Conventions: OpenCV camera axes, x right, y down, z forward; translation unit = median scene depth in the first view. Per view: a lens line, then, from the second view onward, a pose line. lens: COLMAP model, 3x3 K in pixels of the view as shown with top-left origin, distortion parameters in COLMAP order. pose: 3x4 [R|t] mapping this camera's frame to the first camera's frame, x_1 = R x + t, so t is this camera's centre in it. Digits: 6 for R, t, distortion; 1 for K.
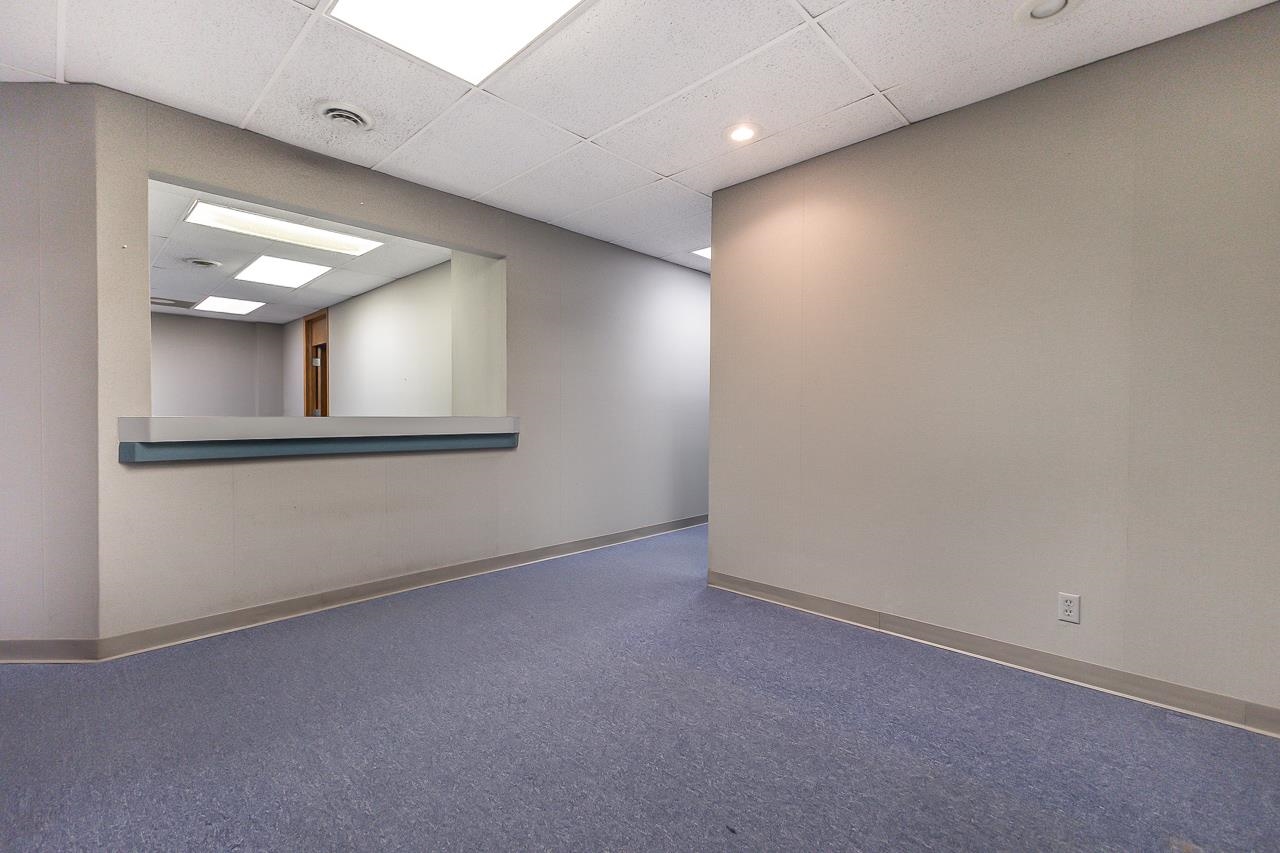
lens RADIAL K [[551.7, 0, 641.1], [0, 551.7, 420.3], [0, 0, 1]] dist [0.006770, -0.000444]
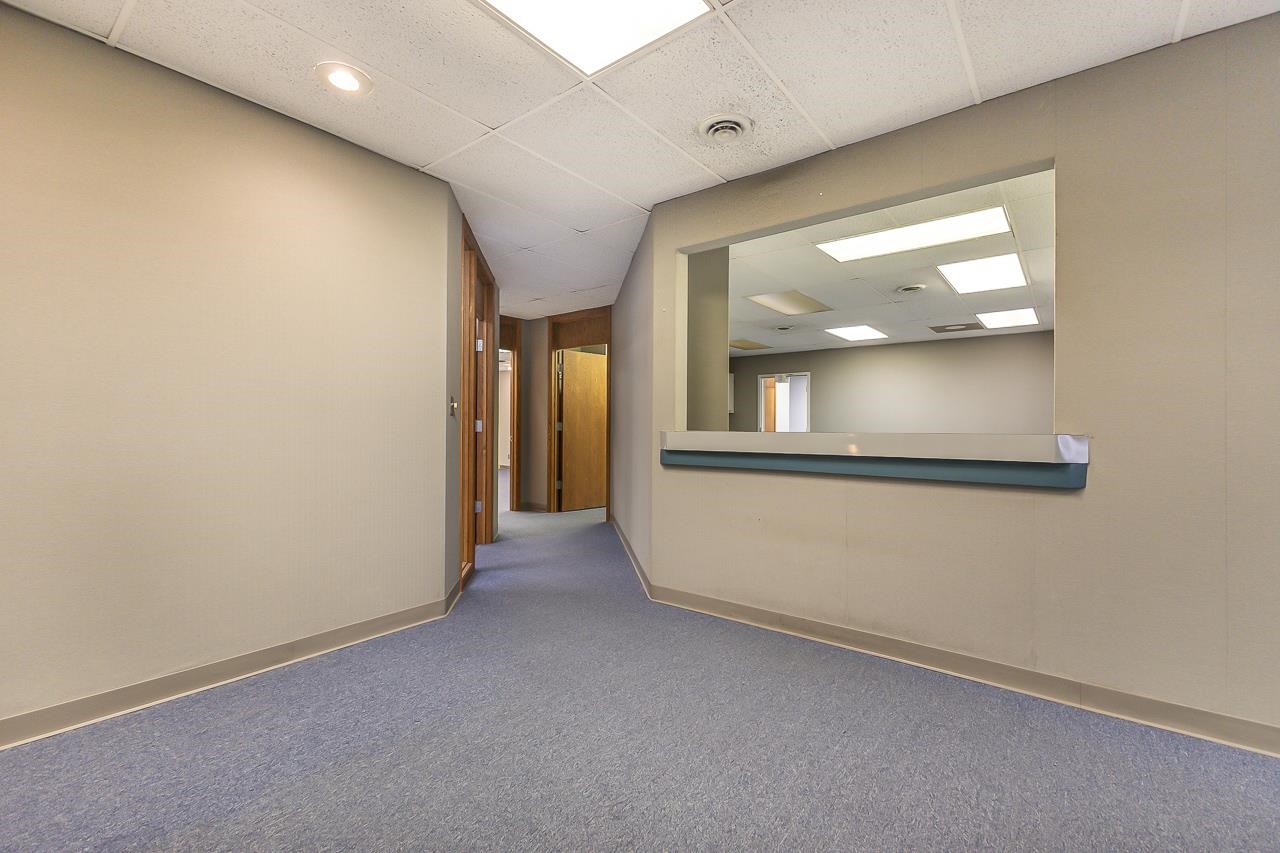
lens RADIAL K [[551.7, 0, 641.1], [0, 551.7, 420.3], [0, 0, 1]] dist [0.006770, -0.000444]
pose [[0.097175, -0.021073, -0.995044, 0.377775], [-0.013929, 0.999649, -0.022531, -0.000481], [0.995170, 0.016049, 0.096848, 0.677605]]
